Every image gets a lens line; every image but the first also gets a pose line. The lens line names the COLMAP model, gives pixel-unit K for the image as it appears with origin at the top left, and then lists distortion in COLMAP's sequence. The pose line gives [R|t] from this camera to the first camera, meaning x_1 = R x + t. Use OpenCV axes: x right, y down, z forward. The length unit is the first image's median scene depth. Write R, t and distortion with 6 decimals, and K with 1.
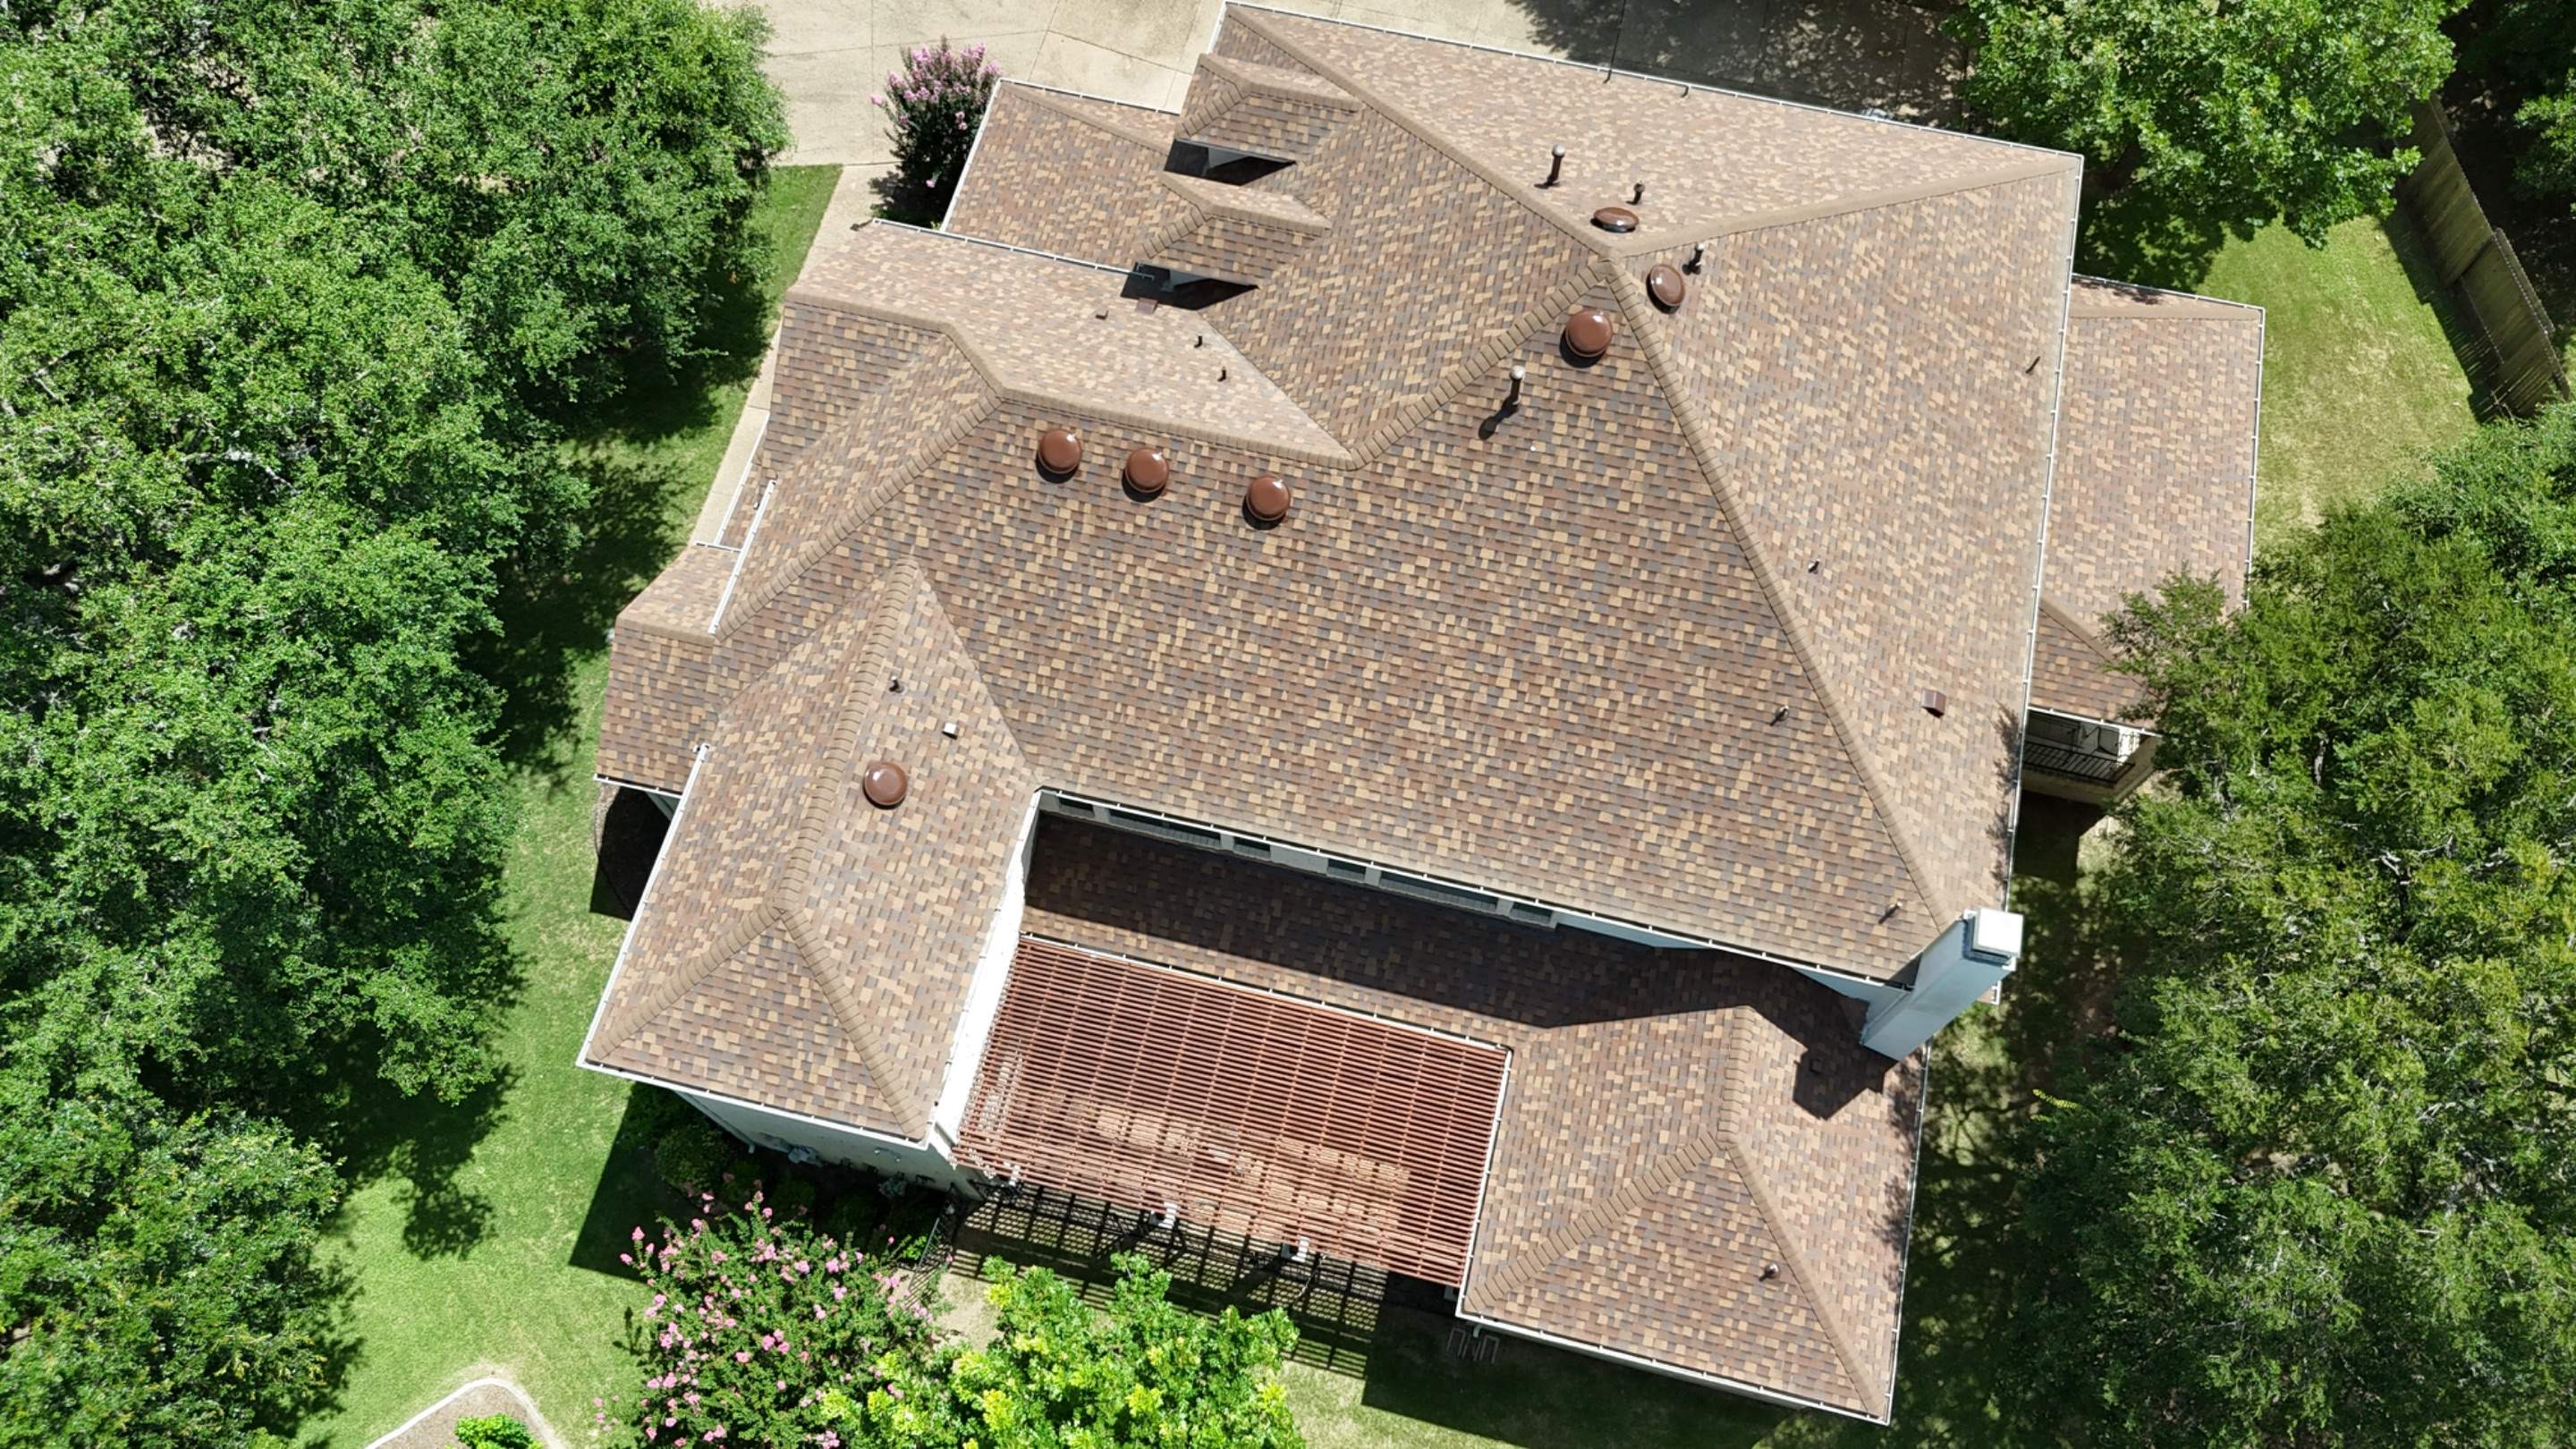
lens RADIAL K [[1951.8, 0, 1276.1], [0, 1951.8, 742.3], [0, 0, 1]] dist [0.043911, -0.039278]
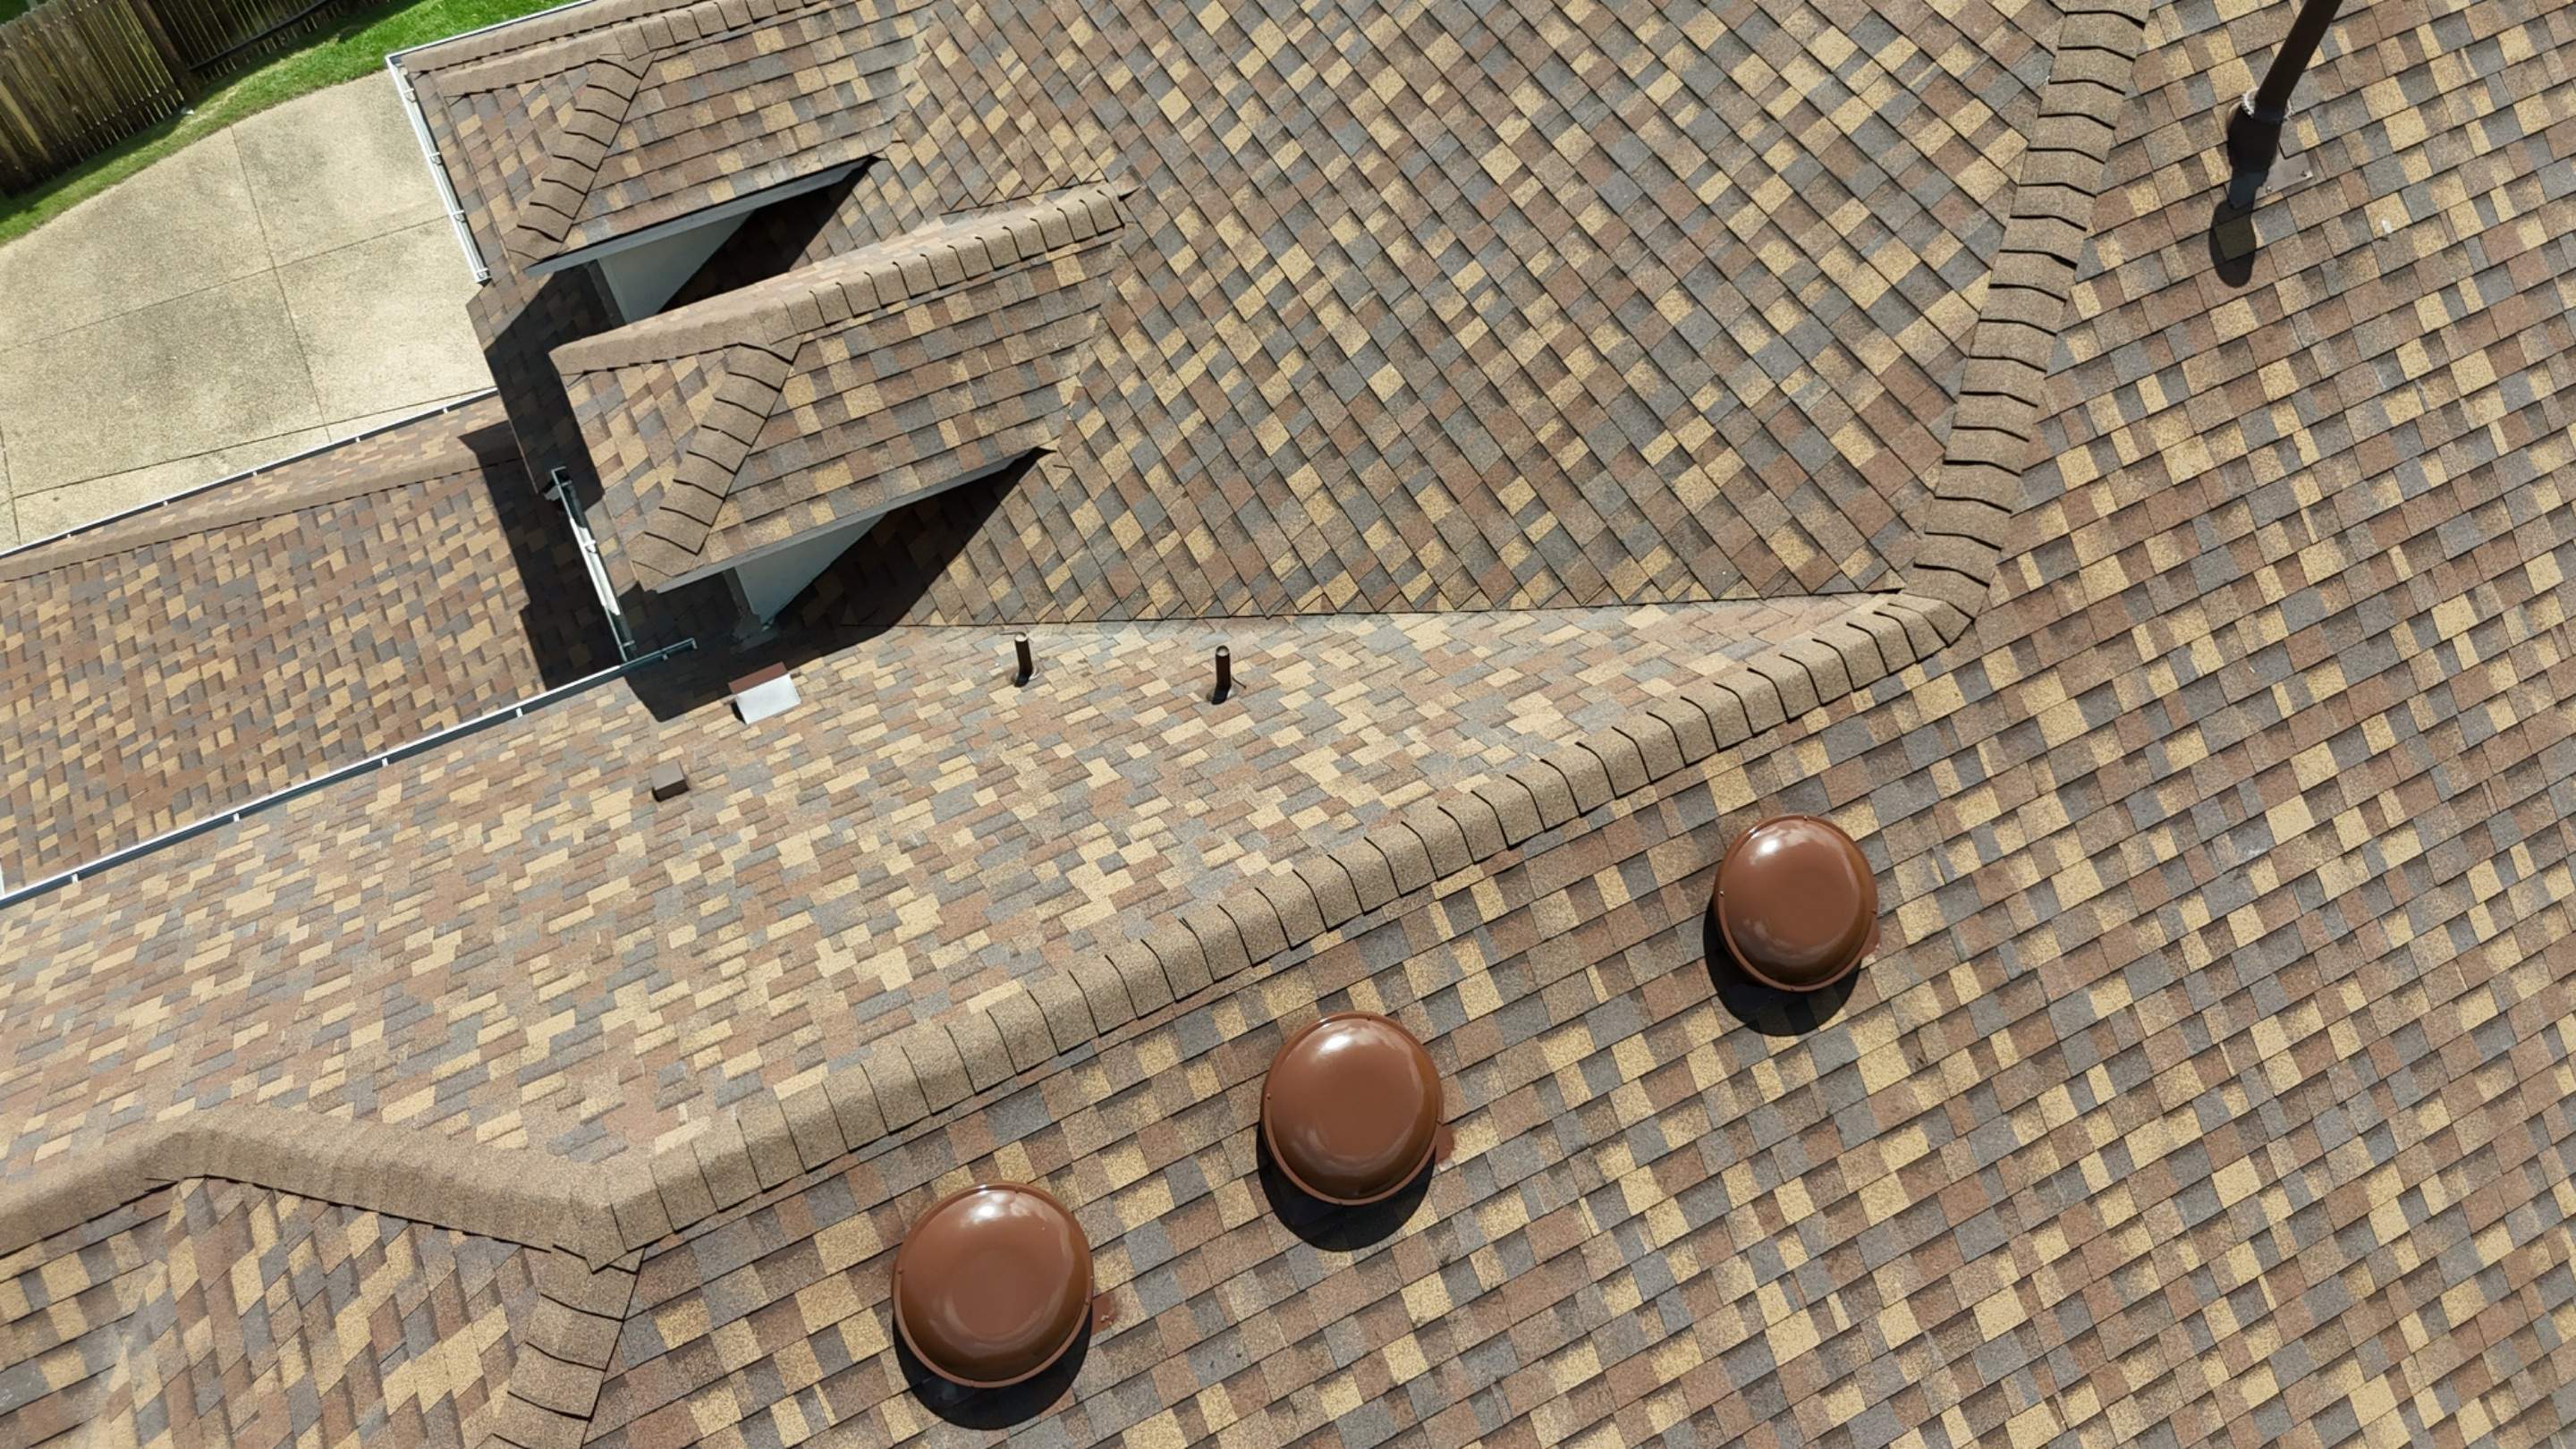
lens RADIAL K [[1951.8, 0, 1298.9], [0, 1951.8, 697.9], [0, 0, 1]] dist [0.043911, -0.039278]
pose [[0.757810, -0.536836, 0.370851, -0.130070], [0.600880, 0.795719, -0.075994, -0.162720], [-0.254297, 0.280426, 0.925578, 0.760966]]
